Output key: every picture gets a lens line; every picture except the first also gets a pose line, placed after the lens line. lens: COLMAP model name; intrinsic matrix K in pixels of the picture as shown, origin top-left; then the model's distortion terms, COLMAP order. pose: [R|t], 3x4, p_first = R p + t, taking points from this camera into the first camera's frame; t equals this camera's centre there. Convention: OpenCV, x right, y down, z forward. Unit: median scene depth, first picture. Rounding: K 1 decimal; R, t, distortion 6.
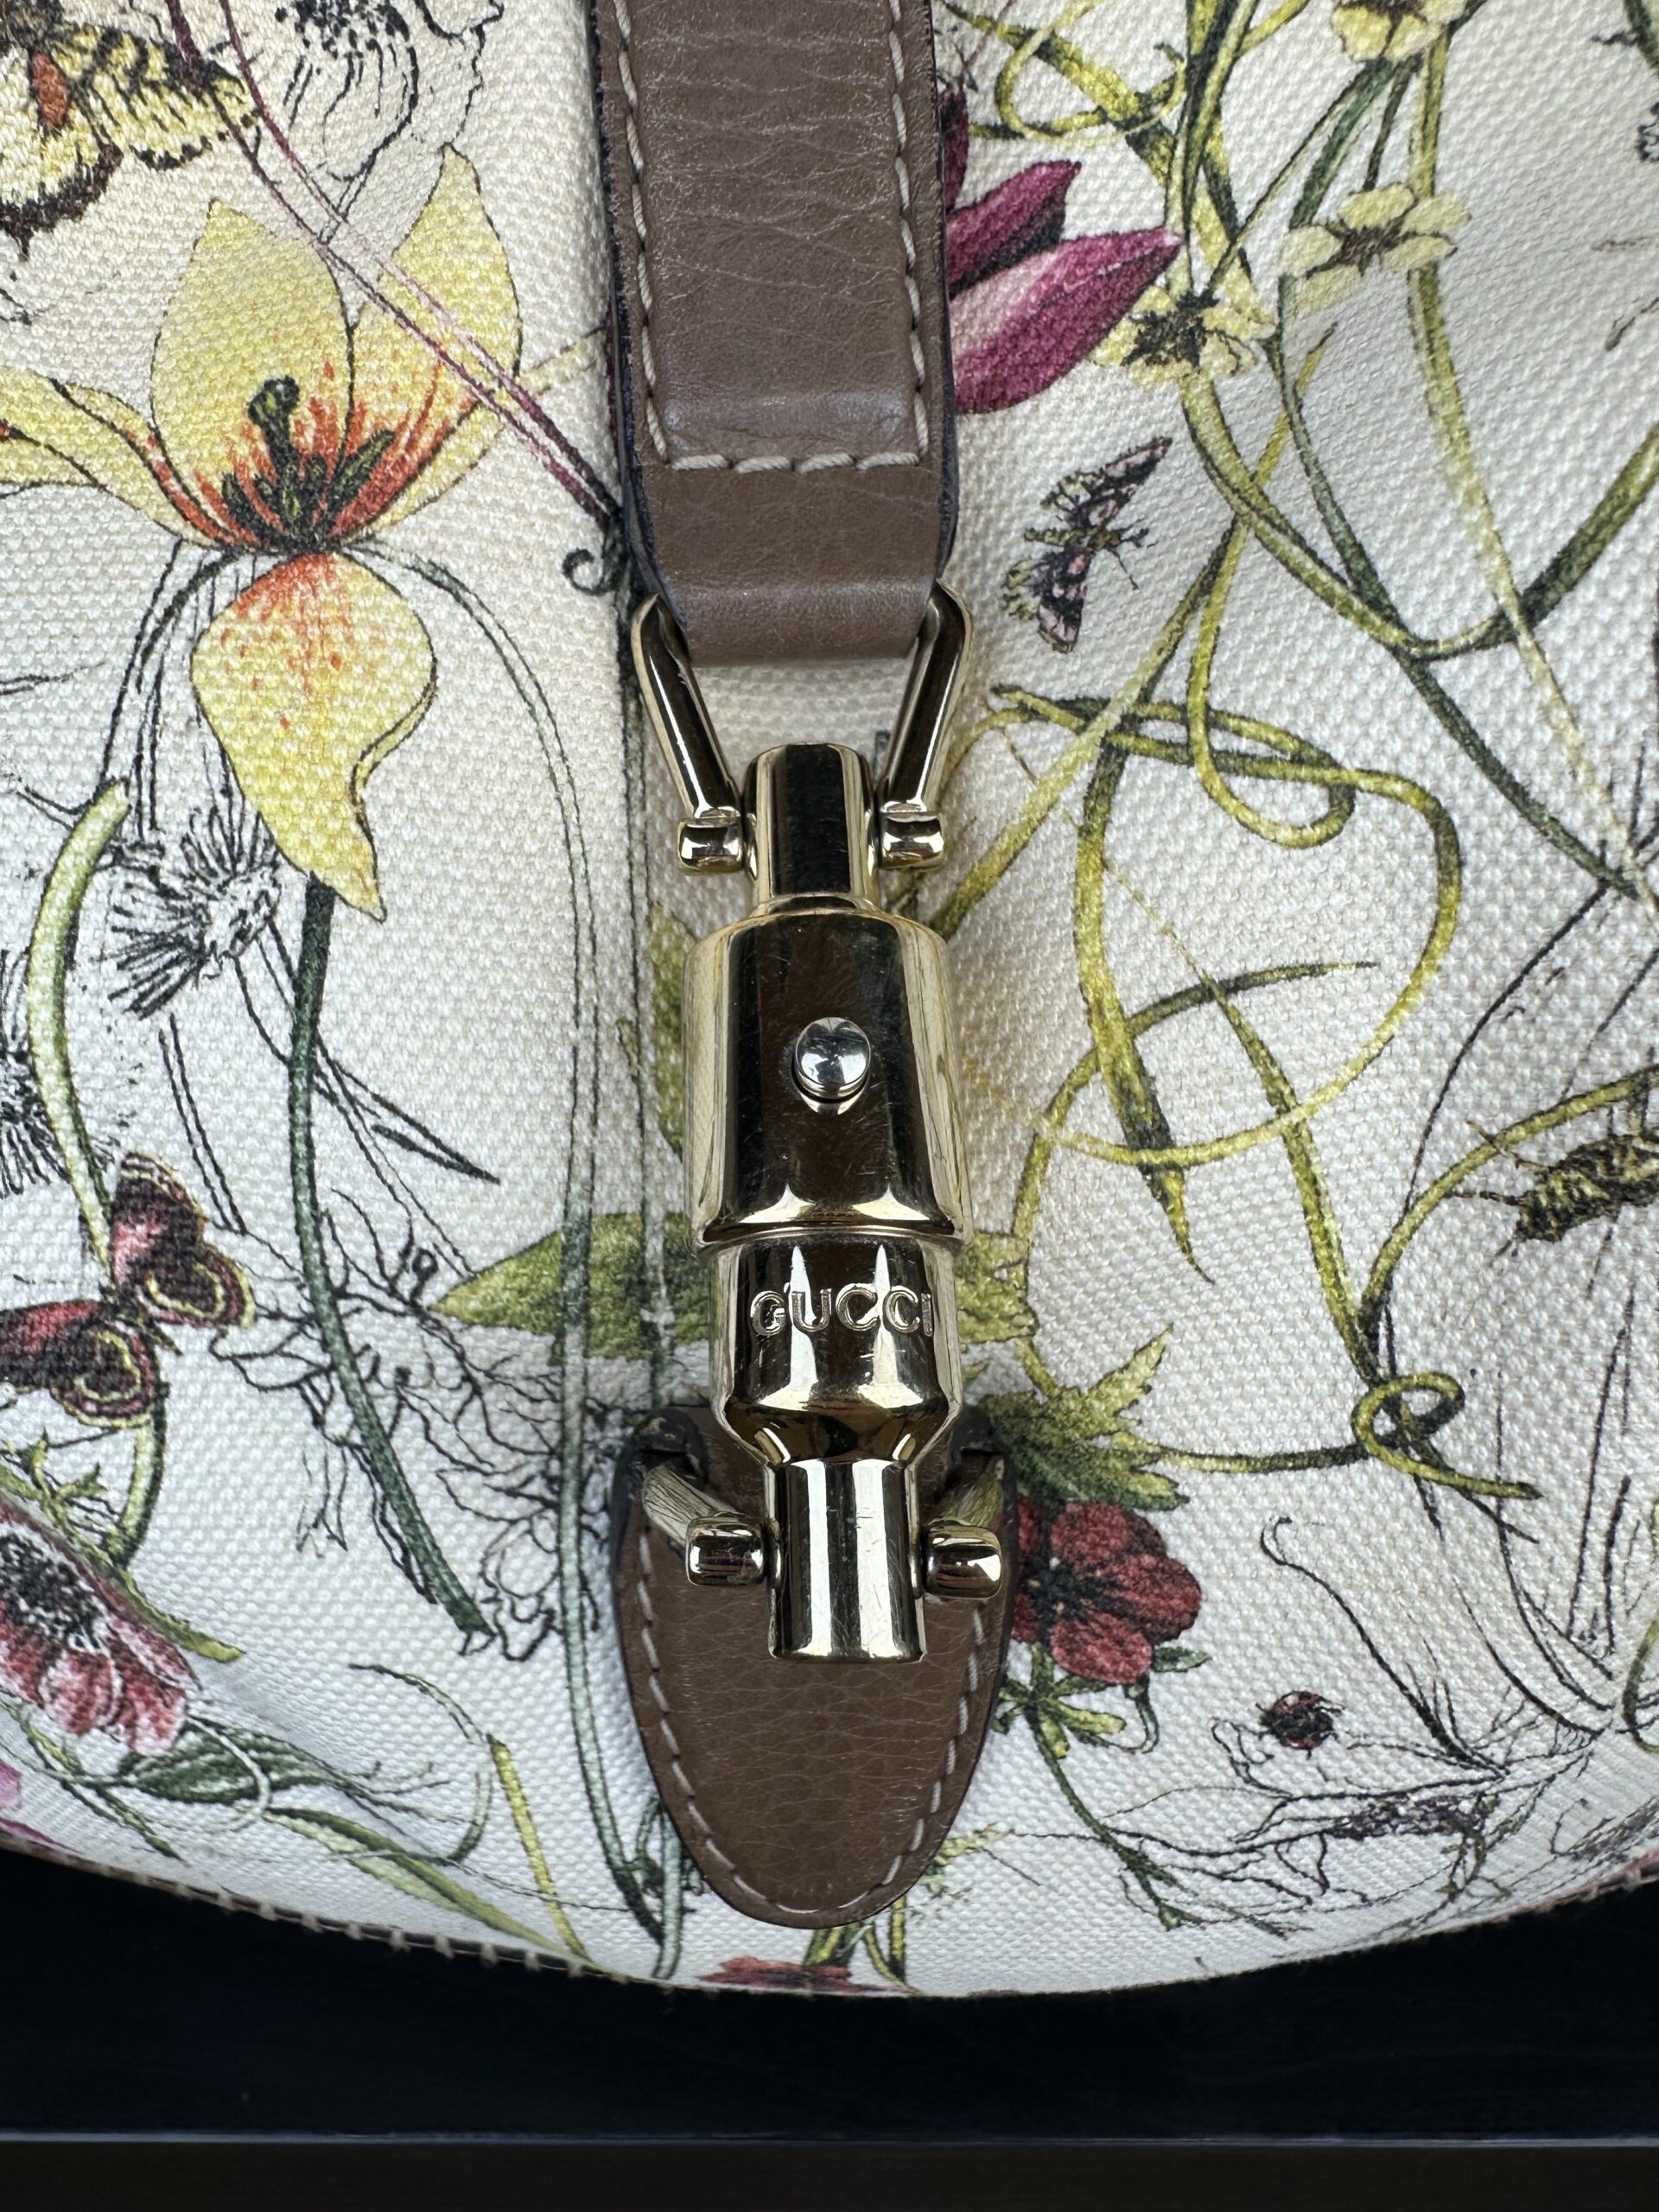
lens RADIAL K [[1530.3, 0, 824.3], [0, 1530.3, 912.2], [0, 0, 1]] dist [-0.124629, 0.164064]
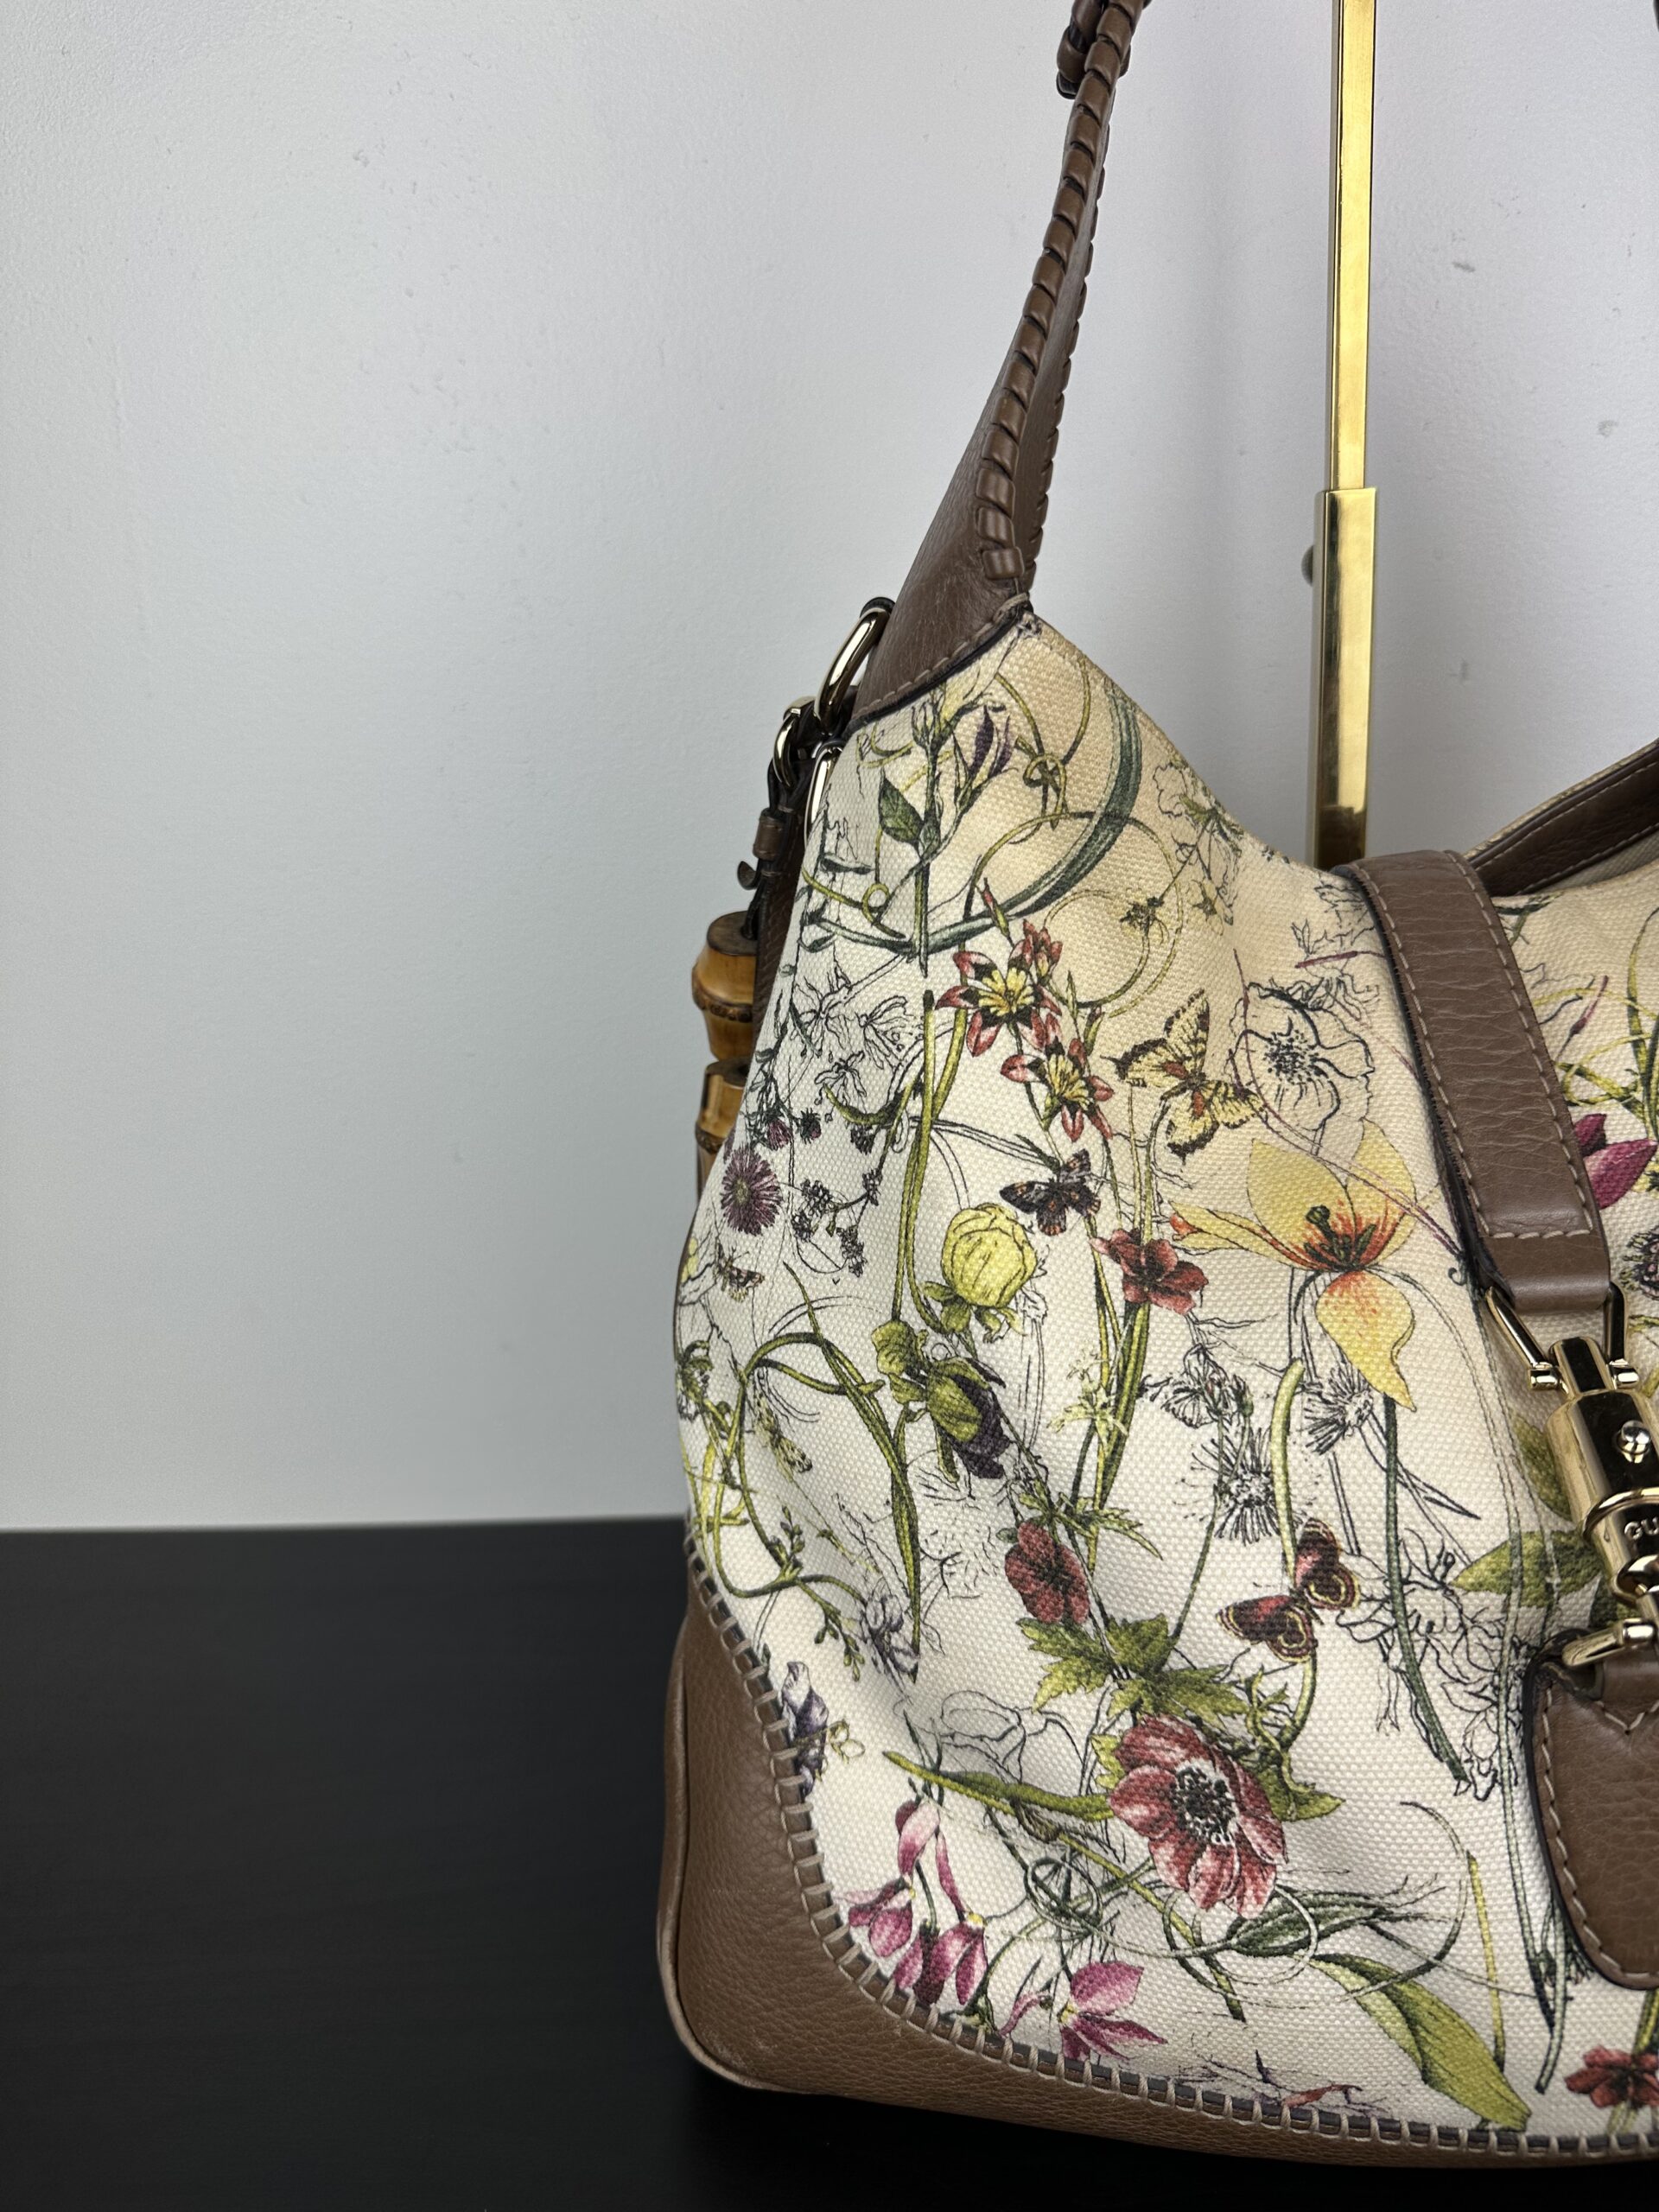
lens RADIAL K [[1728.6, 0, 829.5], [0, 1728.6, 1106.0], [0, 0, 1]] dist [-0.006378, 0.055131]
pose [[0.999390, -0.031307, 0.015446, -1.175701], [0.034896, 0.908519, -0.416383, 0.639646], [-0.000997, 0.416668, 0.909058, -1.626658]]
